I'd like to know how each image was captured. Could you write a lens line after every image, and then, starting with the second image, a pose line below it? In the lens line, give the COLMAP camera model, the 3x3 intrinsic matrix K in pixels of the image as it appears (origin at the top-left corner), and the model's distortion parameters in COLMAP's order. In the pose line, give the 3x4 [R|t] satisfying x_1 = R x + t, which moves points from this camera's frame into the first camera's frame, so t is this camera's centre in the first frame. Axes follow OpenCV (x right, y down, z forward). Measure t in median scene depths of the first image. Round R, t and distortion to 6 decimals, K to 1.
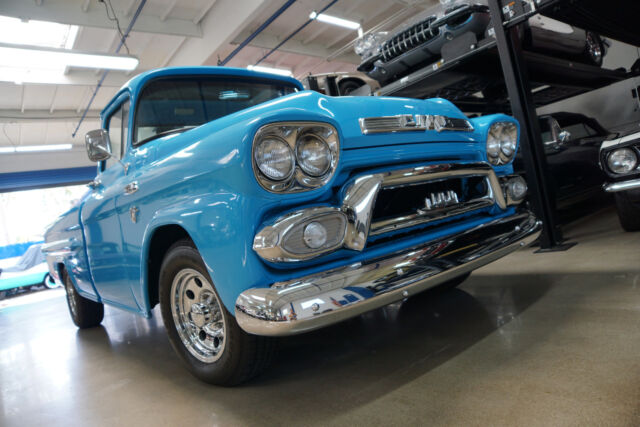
lens RADIAL K [[435.3, 0, 319.4], [0, 435.3, 218.7], [0, 0, 1]] dist [-0.139707, 0.091579]
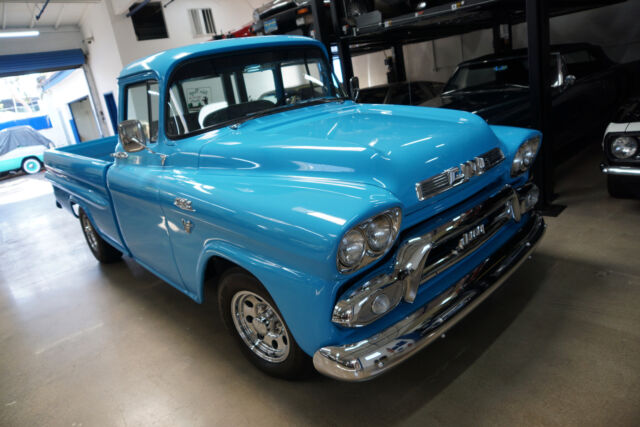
lens RADIAL K [[435.3, 0, 319.4], [0, 435.3, 218.7], [0, 0, 1]] dist [-0.139707, 0.091579]
pose [[0.998101, 0.010652, 0.060674, -0.074293], [-0.028283, 0.954232, 0.297727, -0.158923], [-0.054726, -0.298878, 0.952721, -0.021411]]
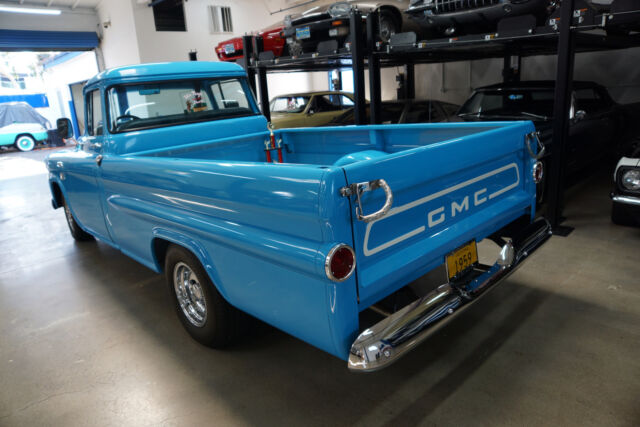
lens RADIAL K [[435.3, 0, 319.4], [0, 435.3, 218.7], [0, 0, 1]] dist [-0.139707, 0.091579]
pose [[0.988720, 0.103512, 0.108248, -0.183690], [-0.130094, 0.951661, 0.278240, -0.151605], [-0.074214, -0.289184, 0.954393, -0.074481]]
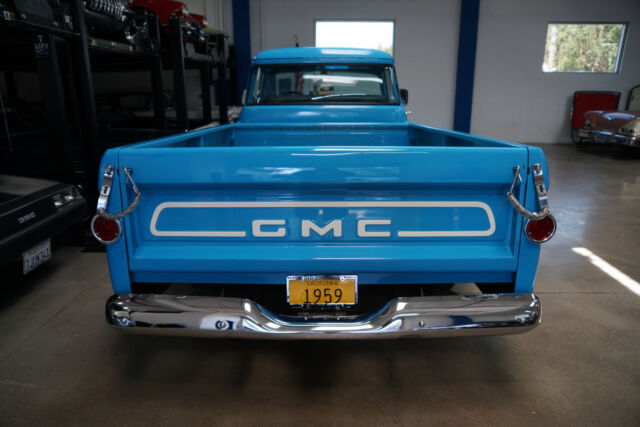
lens RADIAL K [[435.3, 0, 319.4], [0, 435.3, 218.7], [0, 0, 1]] dist [-0.139707, 0.091579]
pose [[0.751069, 0.371997, -0.545448, 0.208853], [-0.142126, 0.897886, 0.416655, -0.222559], [0.644745, -0.235414, 0.727245, 0.071917]]
